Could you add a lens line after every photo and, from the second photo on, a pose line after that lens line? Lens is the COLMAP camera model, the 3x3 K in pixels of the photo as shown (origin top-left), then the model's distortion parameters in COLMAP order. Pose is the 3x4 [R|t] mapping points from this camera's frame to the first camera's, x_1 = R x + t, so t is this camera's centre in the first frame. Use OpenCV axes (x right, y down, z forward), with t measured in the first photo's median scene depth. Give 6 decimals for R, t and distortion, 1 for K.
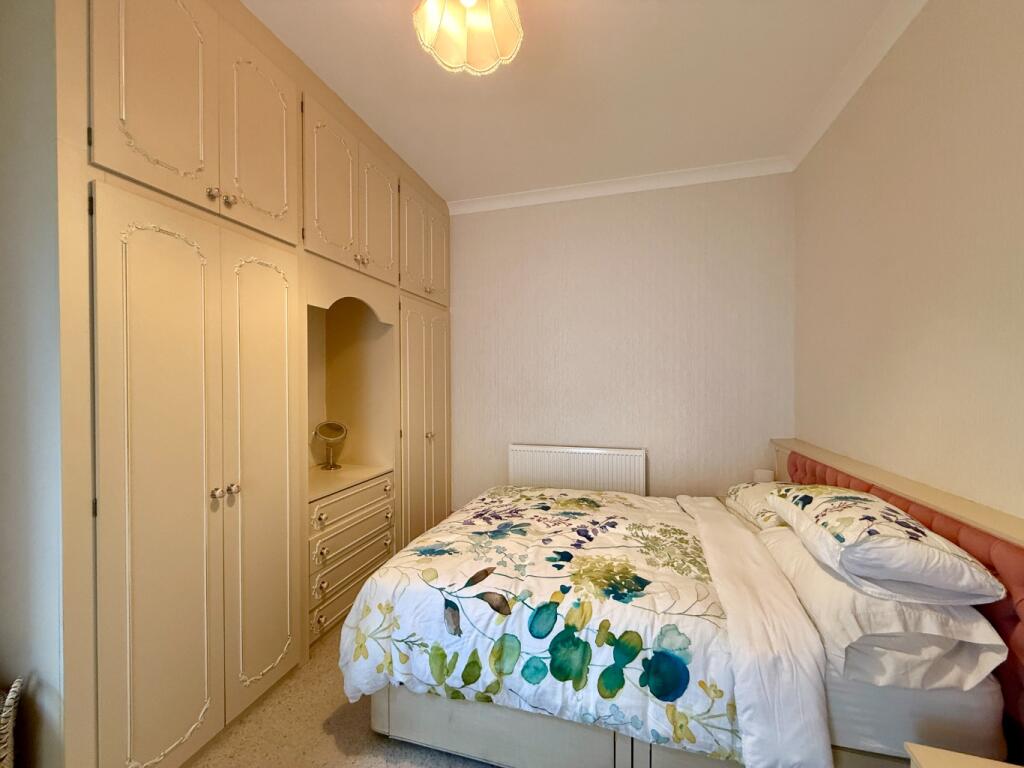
lens RADIAL K [[407.6, 0, 509.1], [0, 407.6, 382.8], [0, 0, 1]] dist [0.000032, 0.000208]
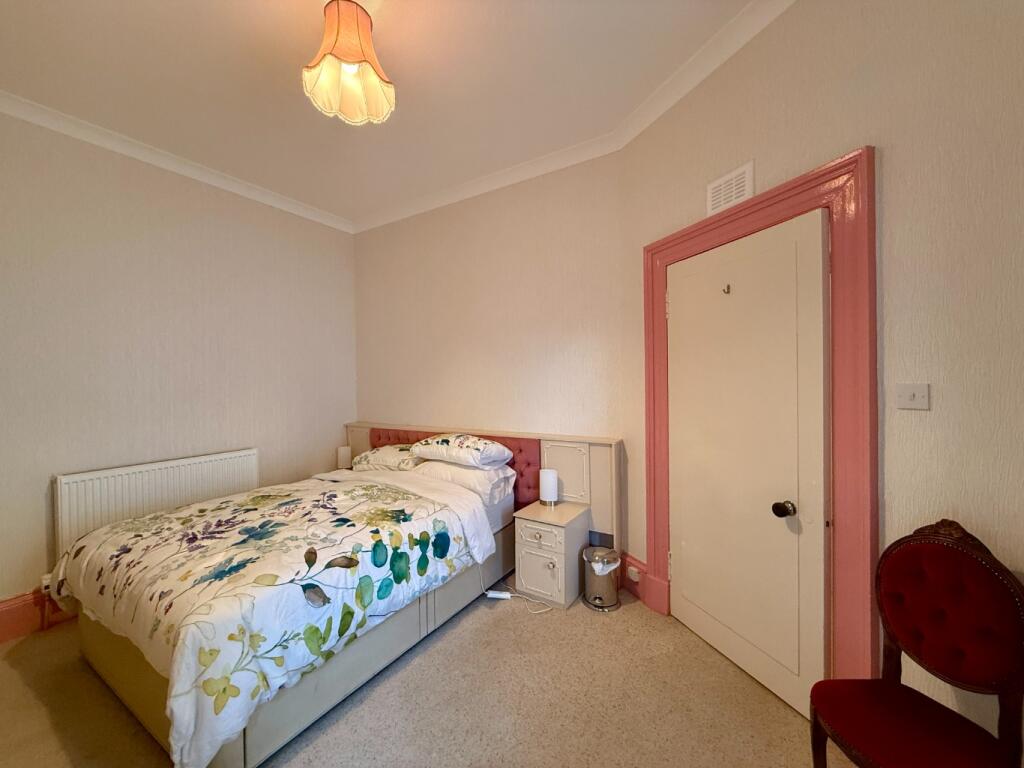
lens RADIAL K [[407.6, 0, 509.1], [0, 407.6, 382.8], [0, 0, 1]] dist [0.000032, 0.000208]
pose [[0.268616, -0.005778, 0.963230, -1.060361], [0.017910, 0.999839, 0.001003, 0.017181], [-0.963081, 0.016982, 0.268676, 0.200062]]
